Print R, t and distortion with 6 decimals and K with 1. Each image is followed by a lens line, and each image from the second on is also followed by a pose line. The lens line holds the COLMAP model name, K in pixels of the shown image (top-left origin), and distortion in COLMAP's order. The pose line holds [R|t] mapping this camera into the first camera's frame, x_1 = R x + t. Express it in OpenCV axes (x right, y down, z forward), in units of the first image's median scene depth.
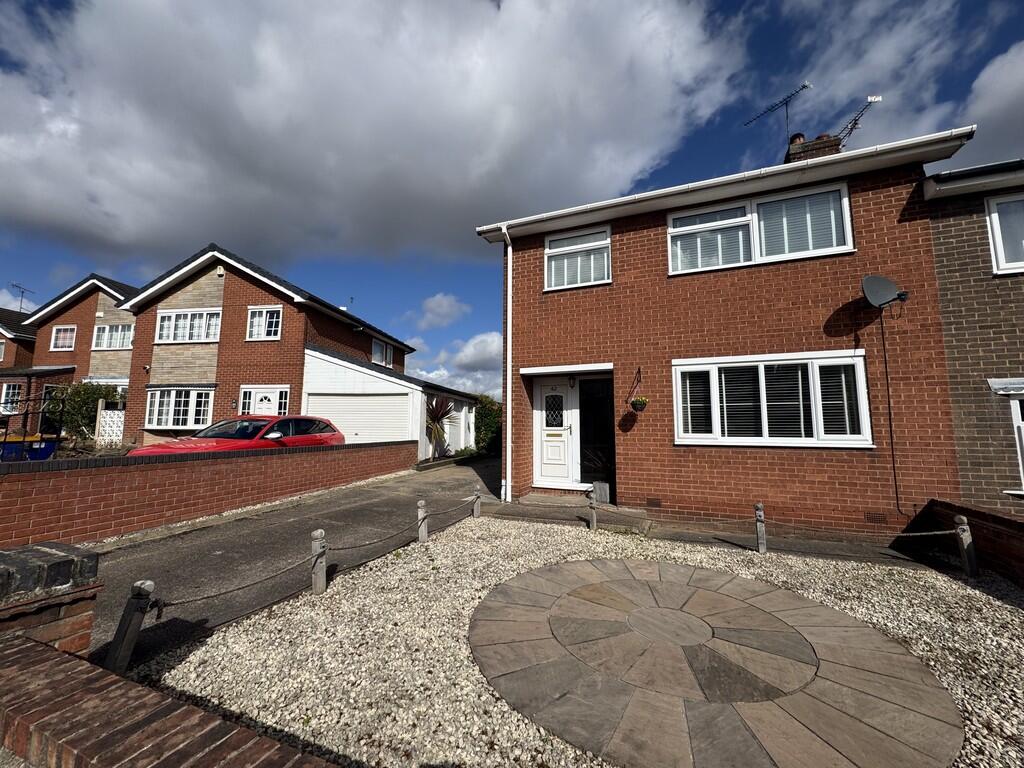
lens RADIAL K [[407.4, 0, 509.4], [0, 407.4, 382.6], [0, 0, 1]] dist [-0.002901, 0.000521]
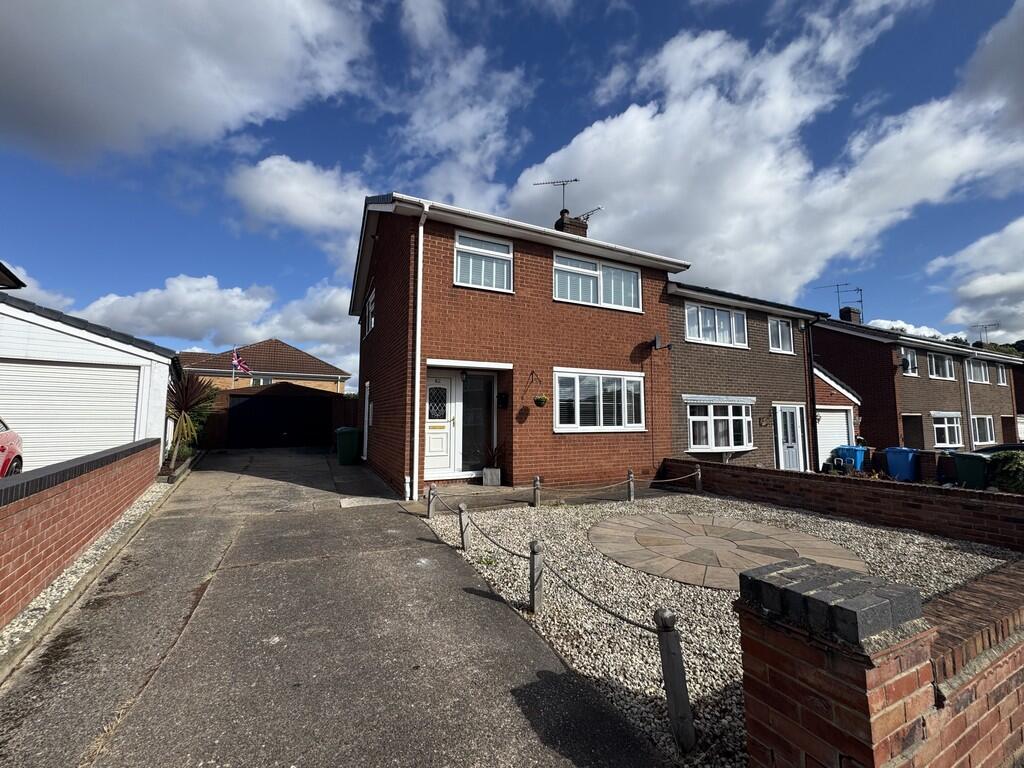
lens RADIAL K [[407.4, 0, 509.0], [0, 407.4, 383.9], [0, 0, 1]] dist [-0.002901, 0.000521]
pose [[0.663043, 0.058125, 0.746321, -0.638932], [-0.084061, 0.996456, -0.002926, 0.012491], [-0.743847, -0.060797, 0.665580, 0.248749]]
